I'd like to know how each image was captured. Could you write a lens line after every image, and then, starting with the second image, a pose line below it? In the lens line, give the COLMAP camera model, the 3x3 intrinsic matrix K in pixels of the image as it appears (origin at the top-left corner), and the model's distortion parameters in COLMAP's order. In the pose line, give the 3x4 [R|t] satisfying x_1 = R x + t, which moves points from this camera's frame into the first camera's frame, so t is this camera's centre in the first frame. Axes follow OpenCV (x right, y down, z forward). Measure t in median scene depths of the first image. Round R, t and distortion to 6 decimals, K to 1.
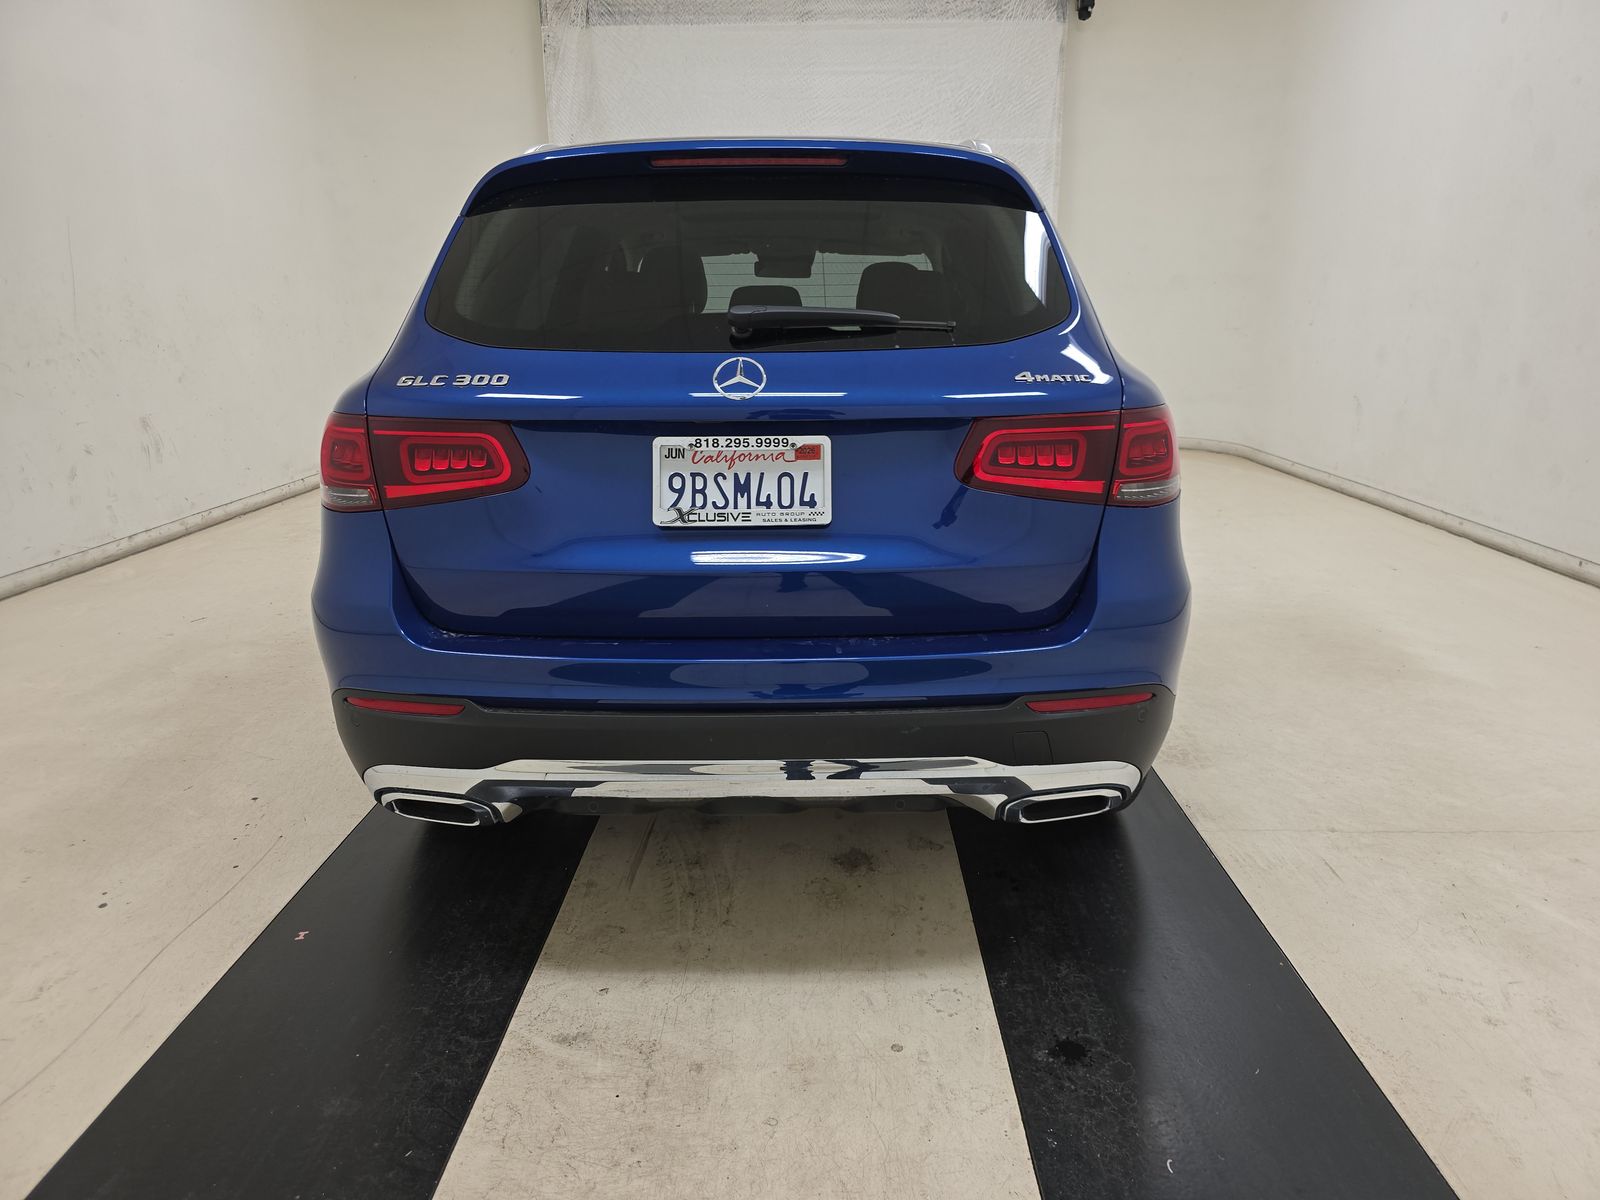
lens RADIAL K [[1072.3, 0, 816.0], [0, 1072.3, 623.7], [0, 0, 1]] dist [0.043710, -0.033215]
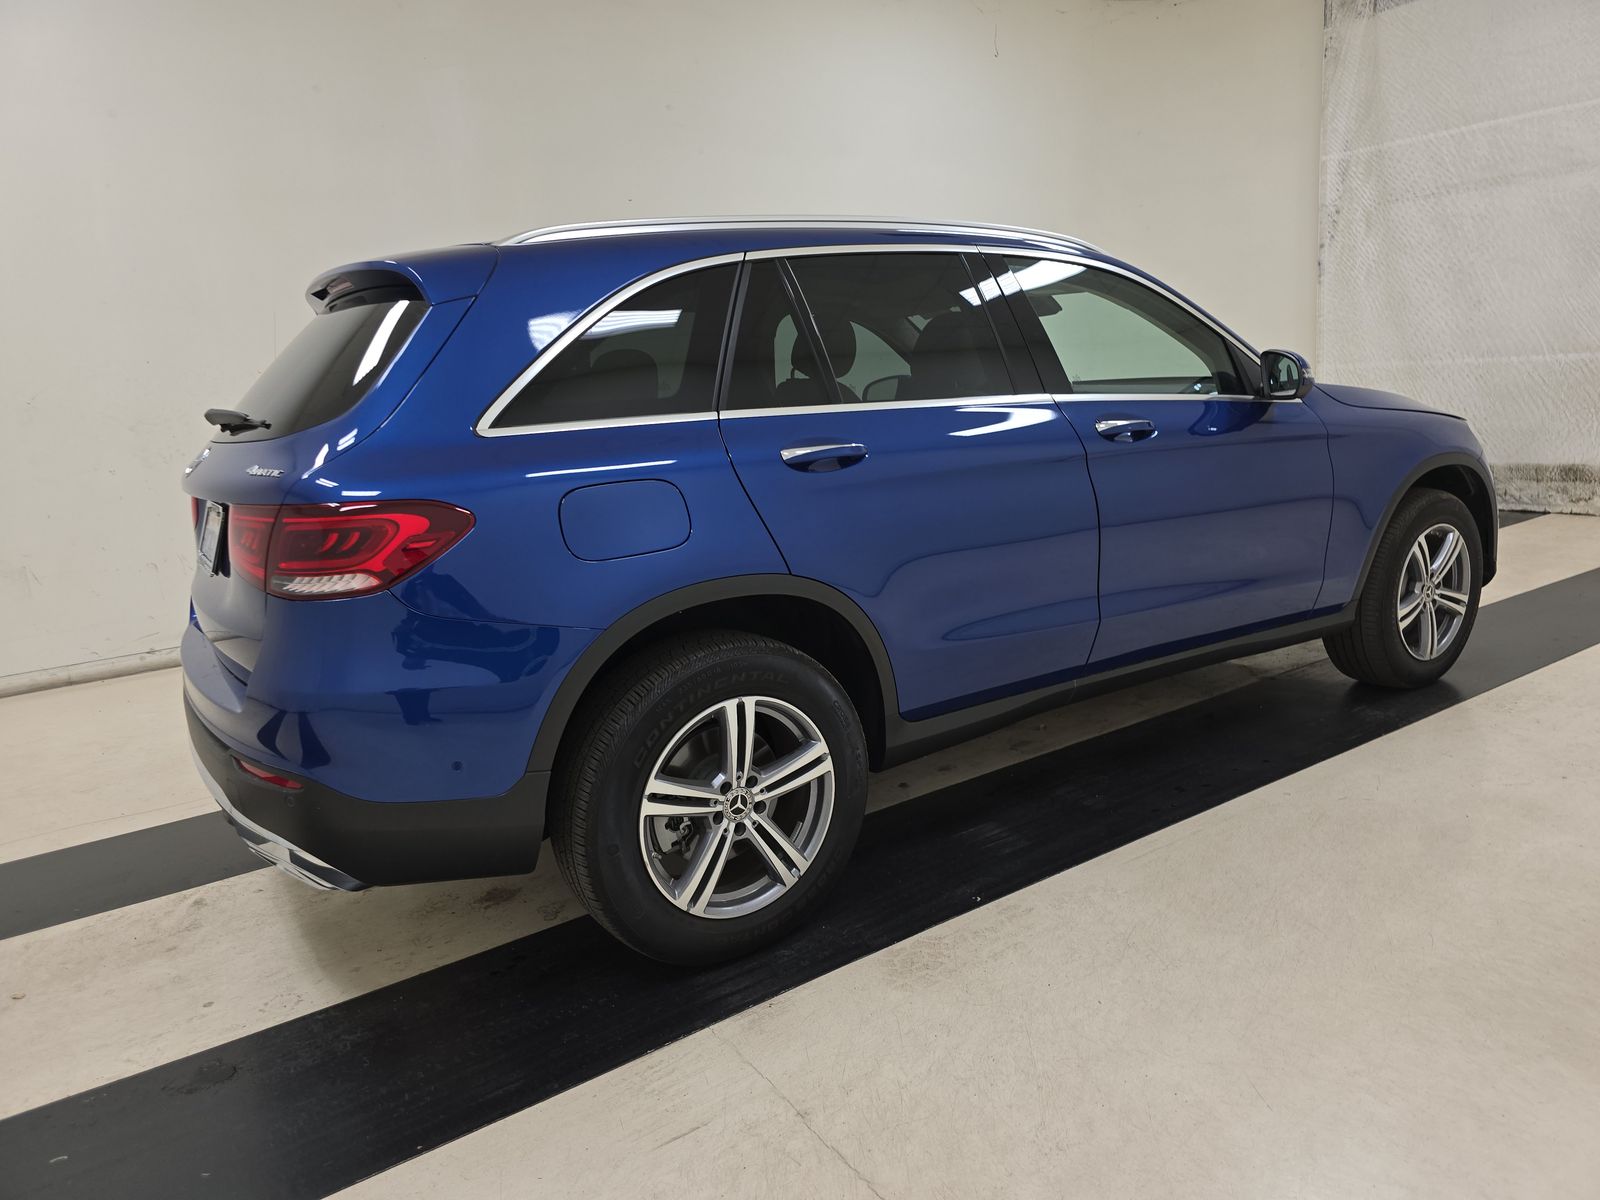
lens RADIAL K [[1072.3, 0, 816.0], [0, 1072.3, 623.7], [0, 0, 1]] dist [0.043710, -0.033215]
pose [[0.566025, 0.159080, -0.808894, 0.331094], [-0.173993, 0.982155, 0.071402, -0.057817], [0.805817, 0.100327, 0.583603, 0.186496]]
